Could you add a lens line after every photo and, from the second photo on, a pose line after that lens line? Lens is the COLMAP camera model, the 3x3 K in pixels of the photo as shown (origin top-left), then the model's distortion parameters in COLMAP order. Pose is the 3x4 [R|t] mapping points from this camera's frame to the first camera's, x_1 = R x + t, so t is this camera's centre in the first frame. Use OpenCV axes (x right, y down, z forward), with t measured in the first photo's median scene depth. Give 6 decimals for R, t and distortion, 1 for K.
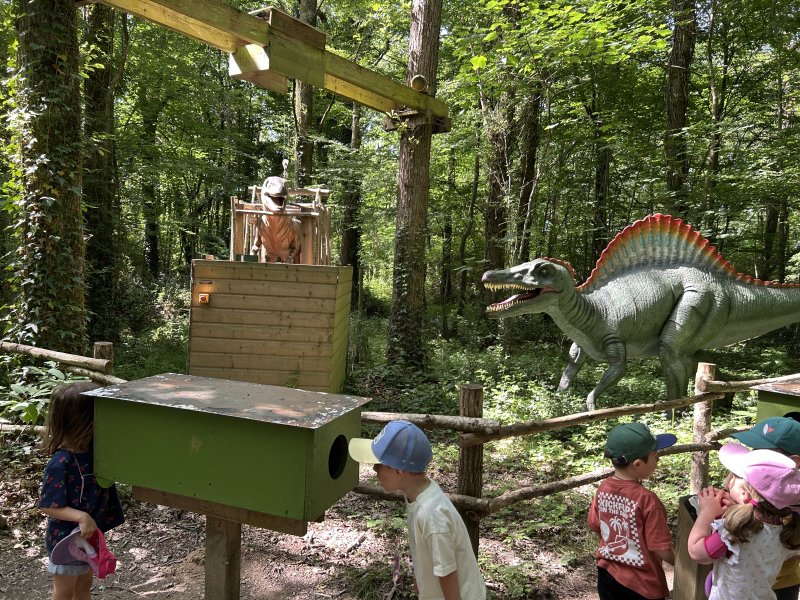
lens RADIAL K [[599.3, 0, 401.0], [0, 599.3, 299.5], [0, 0, 1]] dist [0.040224, -0.009023]
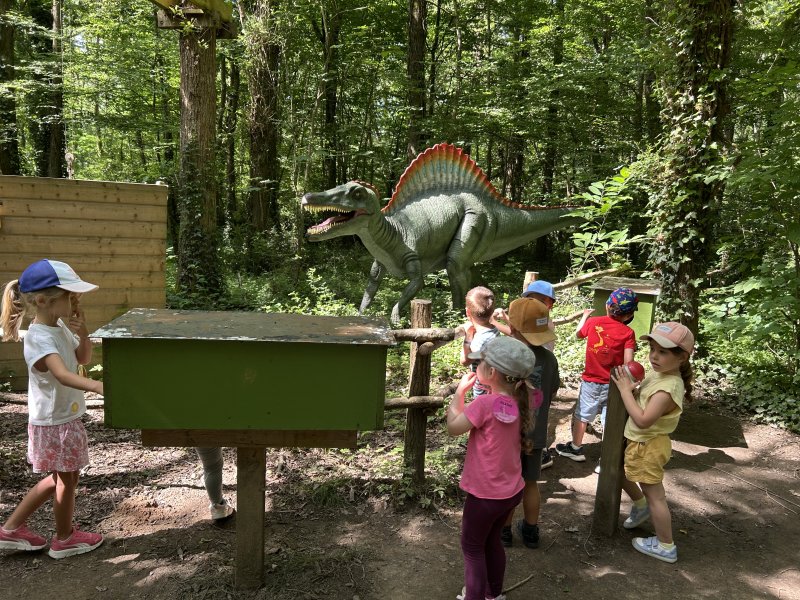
lens RADIAL K [[599.3, 0, 402.6], [0, 599.3, 302.6], [0, 0, 1]] dist [0.040224, -0.009023]
pose [[0.890627, -0.070643, 0.449214, -0.171742], [0.010345, 0.990751, 0.135296, -0.000706], [-0.454617, -0.115851, 0.883121, 0.017899]]
